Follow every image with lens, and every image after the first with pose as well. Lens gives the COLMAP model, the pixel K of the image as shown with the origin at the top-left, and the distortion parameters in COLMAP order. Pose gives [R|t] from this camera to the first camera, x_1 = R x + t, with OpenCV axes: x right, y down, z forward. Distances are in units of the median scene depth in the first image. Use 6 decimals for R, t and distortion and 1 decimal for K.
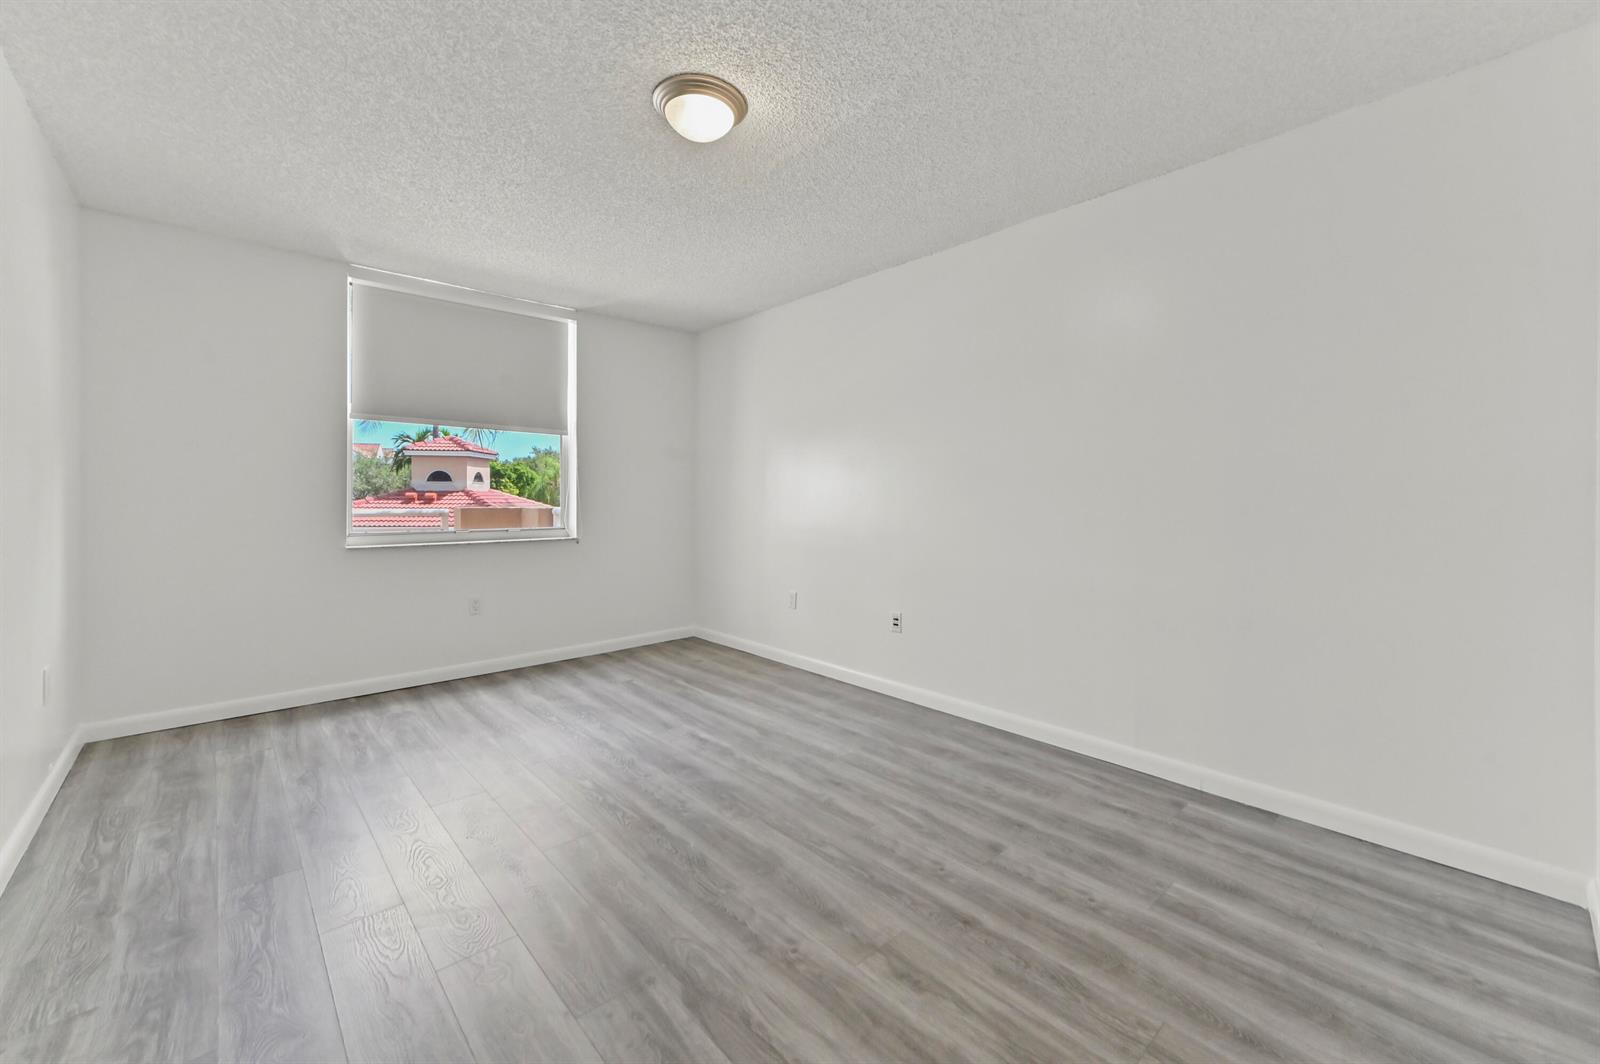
lens RADIAL K [[644.5, 0, 796.6], [0, 644.5, 492.8], [0, 0, 1]] dist [0.010767, -0.000336]
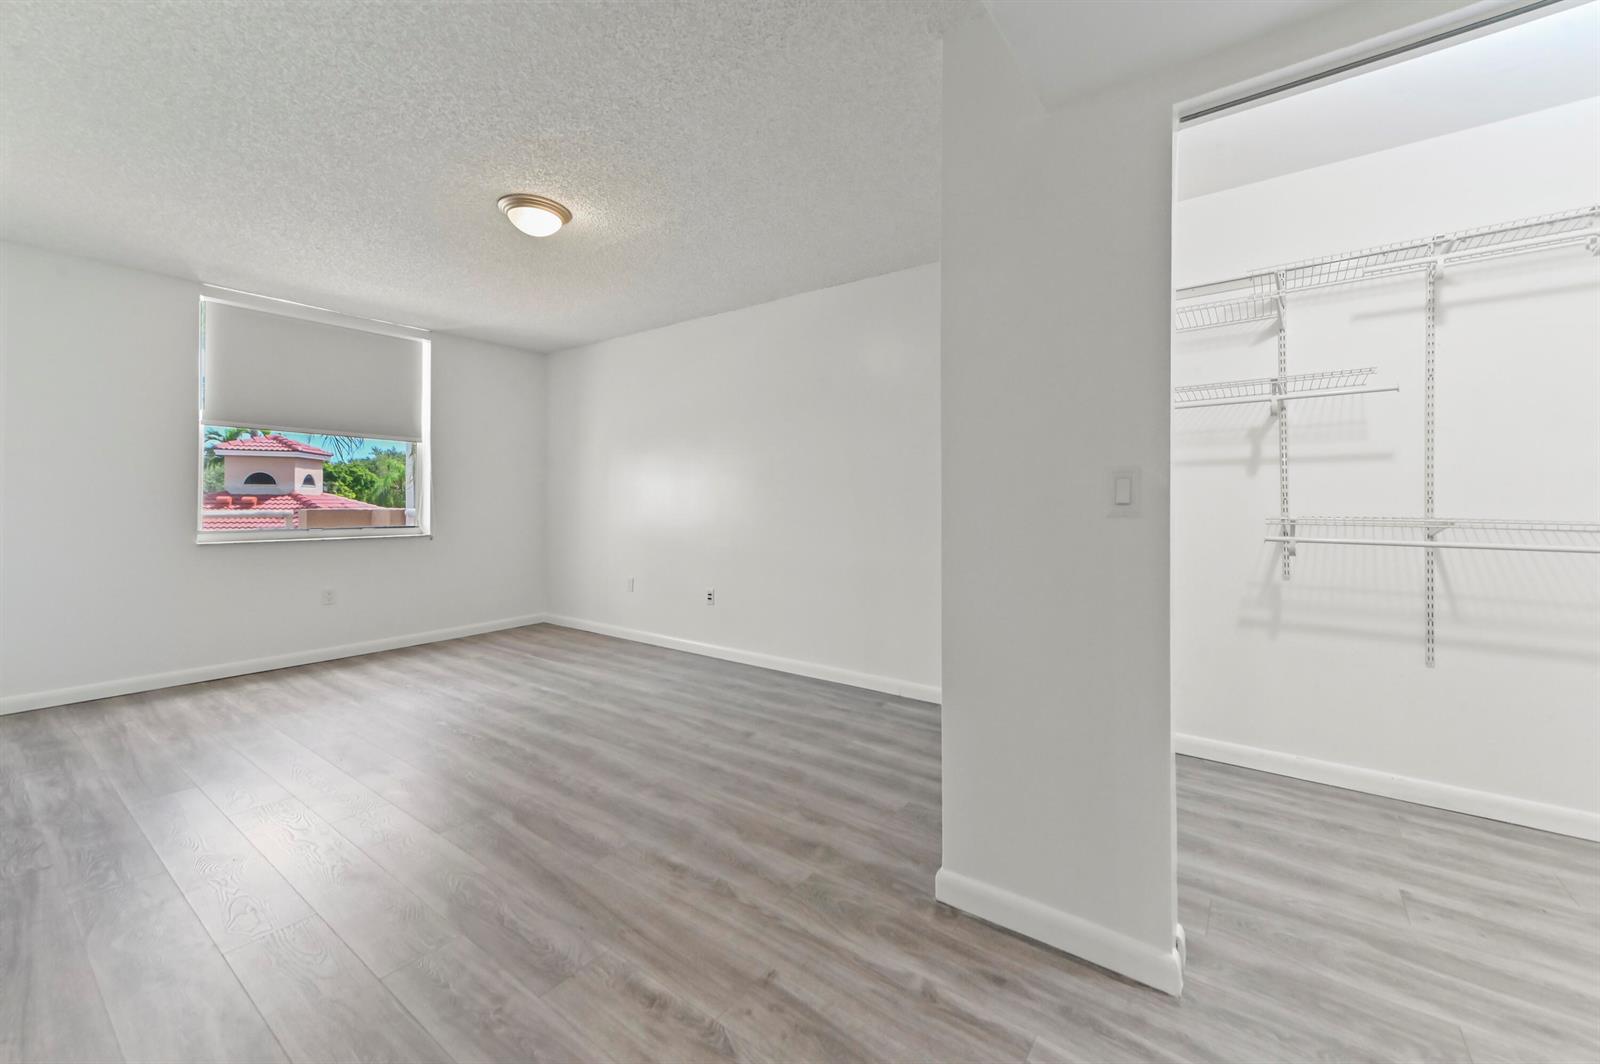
lens RADIAL K [[633.4, 0, 801.7], [0, 633.4, 496.9], [0, 0, 1]] dist [0.011901, -0.000188]
pose [[0.978553, 0.001987, 0.205987, 0.088798], [-0.001615, 0.999997, -0.001974, 0.007681], [-0.205990, 0.001599, 0.978553, -0.304990]]
